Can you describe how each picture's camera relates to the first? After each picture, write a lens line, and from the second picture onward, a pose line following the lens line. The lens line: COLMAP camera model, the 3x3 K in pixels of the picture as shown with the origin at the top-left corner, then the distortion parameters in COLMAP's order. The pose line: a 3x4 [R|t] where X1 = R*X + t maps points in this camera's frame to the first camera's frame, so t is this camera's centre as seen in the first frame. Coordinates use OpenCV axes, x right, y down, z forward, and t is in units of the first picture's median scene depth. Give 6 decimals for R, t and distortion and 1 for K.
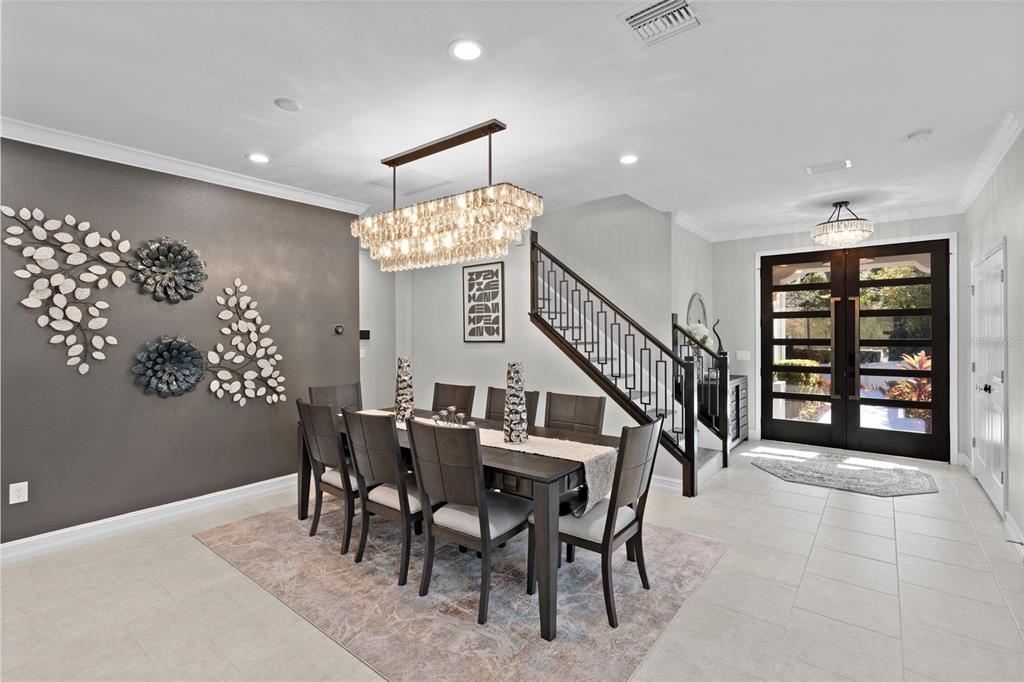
lens RADIAL K [[468.9, 0, 512.0], [0, 468.9, 341.0], [0, 0, 1]] dist [-0.004022, -0.000181]
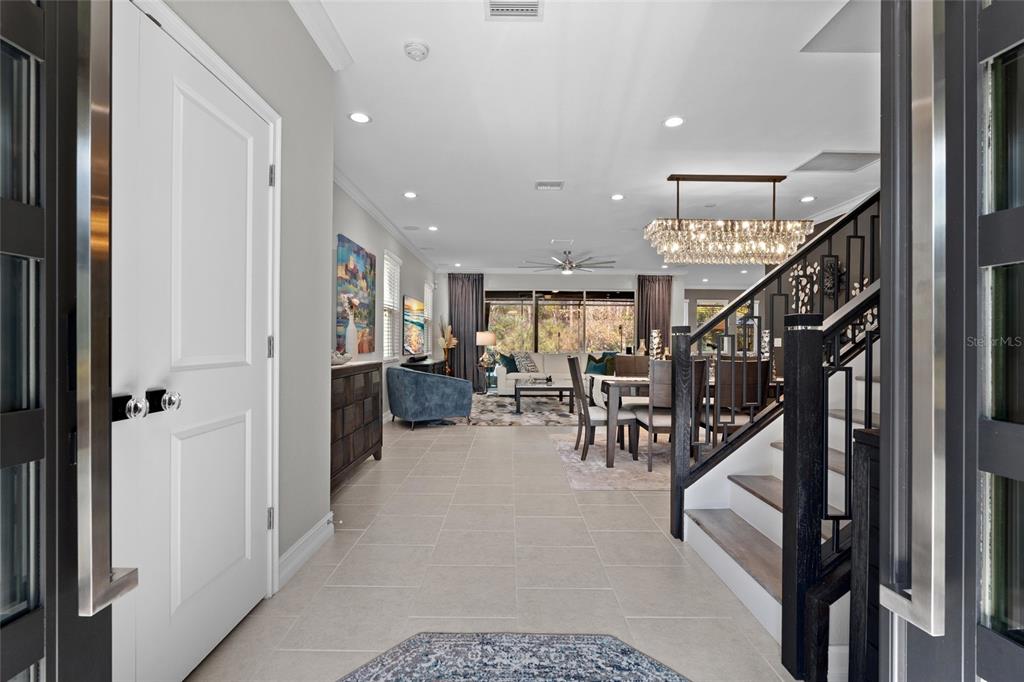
lens RADIAL K [[468.9, 0, 512.0], [0, 468.9, 341.0], [0, 0, 1]] dist [-0.004022, -0.000181]
pose [[-0.778965, 0.005407, -0.627044, 1.206518], [-0.005894, 0.999856, 0.015943, 0.046301], [0.627040, 0.016115, -0.778821, 1.675228]]
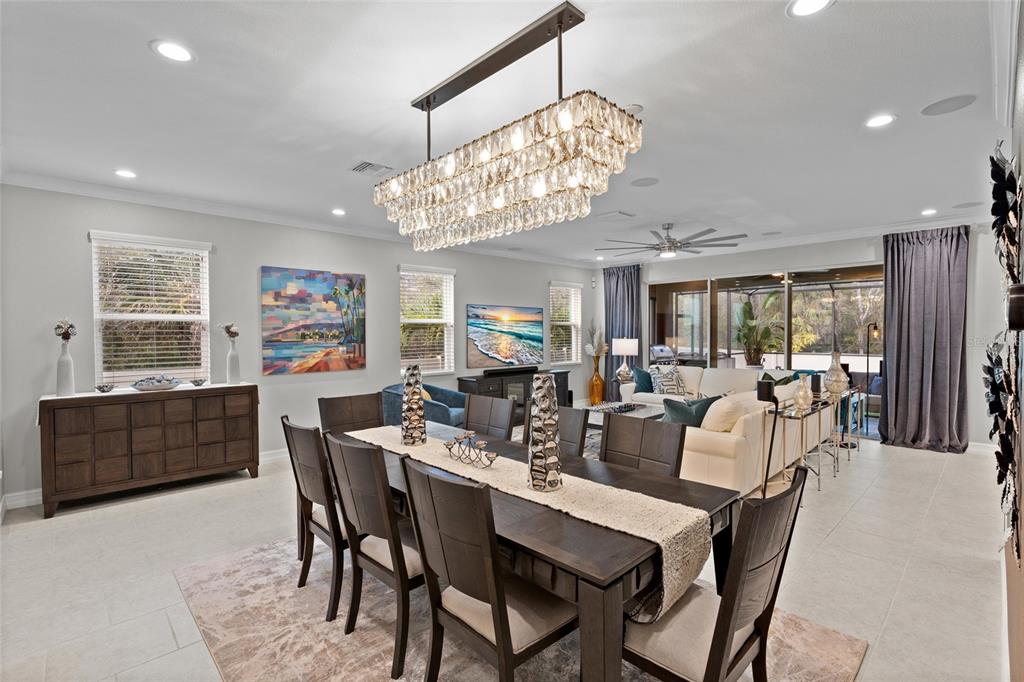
lens RADIAL K [[468.9, 0, 512.0], [0, 468.9, 341.0], [0, 0, 1]] dist [-0.004022, -0.000181]
pose [[-0.990954, 0.014089, 0.133464, -0.292293], [0.018225, 0.999389, 0.029816, -0.030833], [-0.132962, 0.031978, -0.990605, 1.687269]]
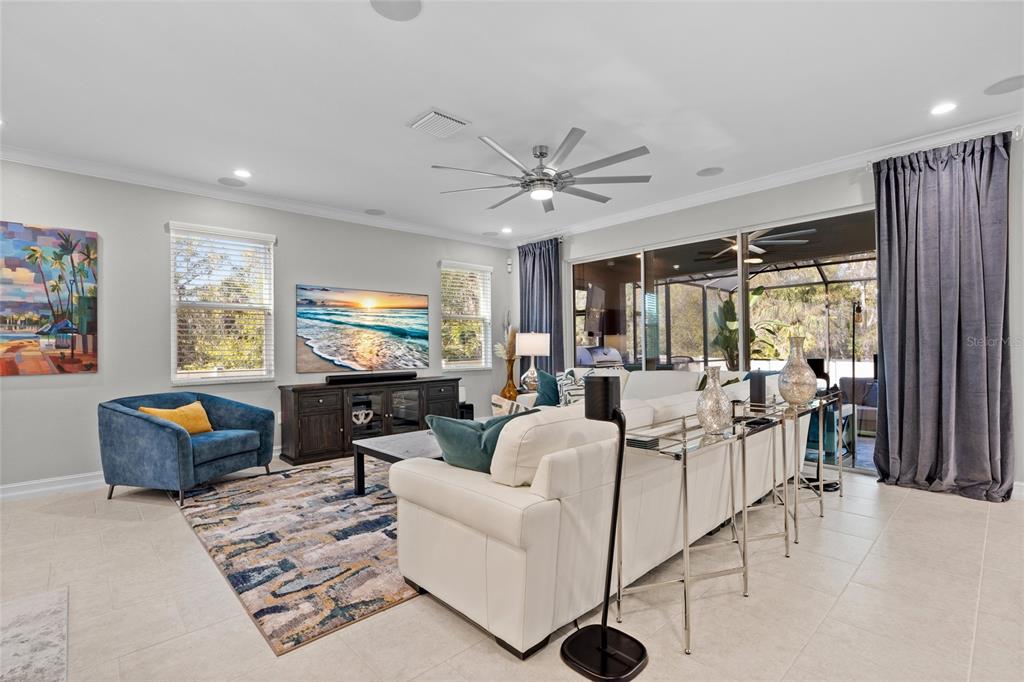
lens RADIAL K [[468.7, 0, 511.0], [0, 468.7, 343.8], [0, 0, 1]] dist [-0.002967, 0.000163]
pose [[-0.988891, 0.025556, 0.146429, -0.726204], [0.026263, 0.999651, 0.002899, 0.070803], [-0.146304, 0.006712, -0.989217, 1.014913]]
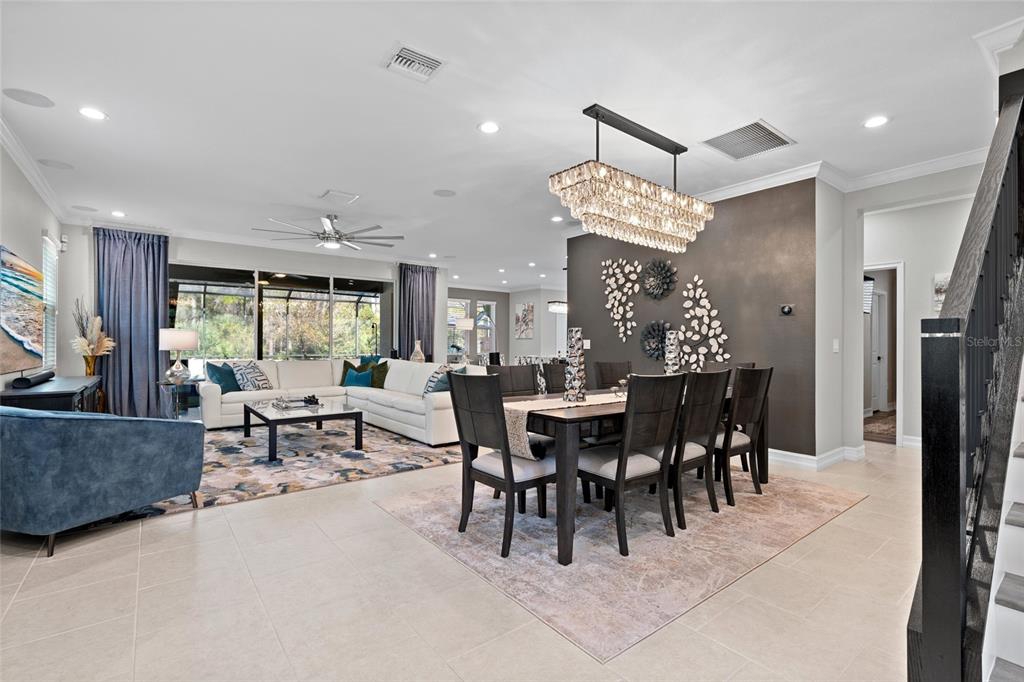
lens RADIAL K [[465.3, 0, 512.0], [0, 465.3, 341.0], [0, 0, 1]] dist [-0.005746, 0.000335]
pose [[-0.233578, 0.004942, -0.972325, 0.939690], [-0.013294, 0.999877, 0.008275, 0.053310], [0.972247, 0.014859, -0.233484, 0.956494]]
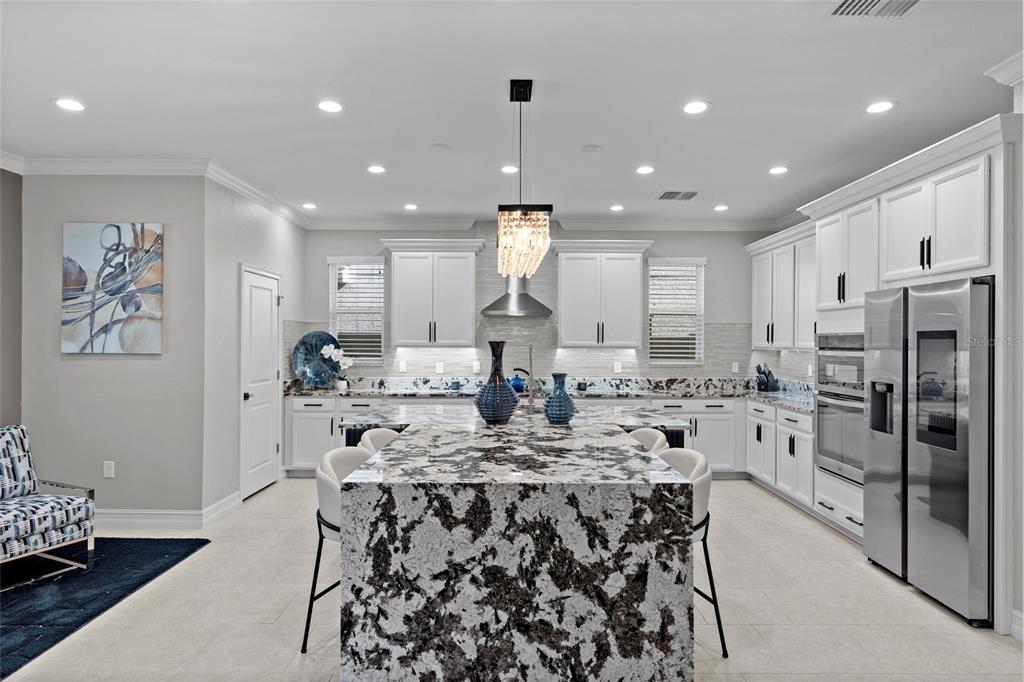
lens RADIAL K [[588.8, 0, 512.0], [0, 588.8, 341.0], [0, 0, 1]] dist [0.000956, 0.000278]
pose [[0.616053, 0.013531, -0.787588, -1.380096], [-0.022052, 0.999757, -0.000073, 0.011339], [0.787396, 0.017413, 0.616202, -0.002405]]
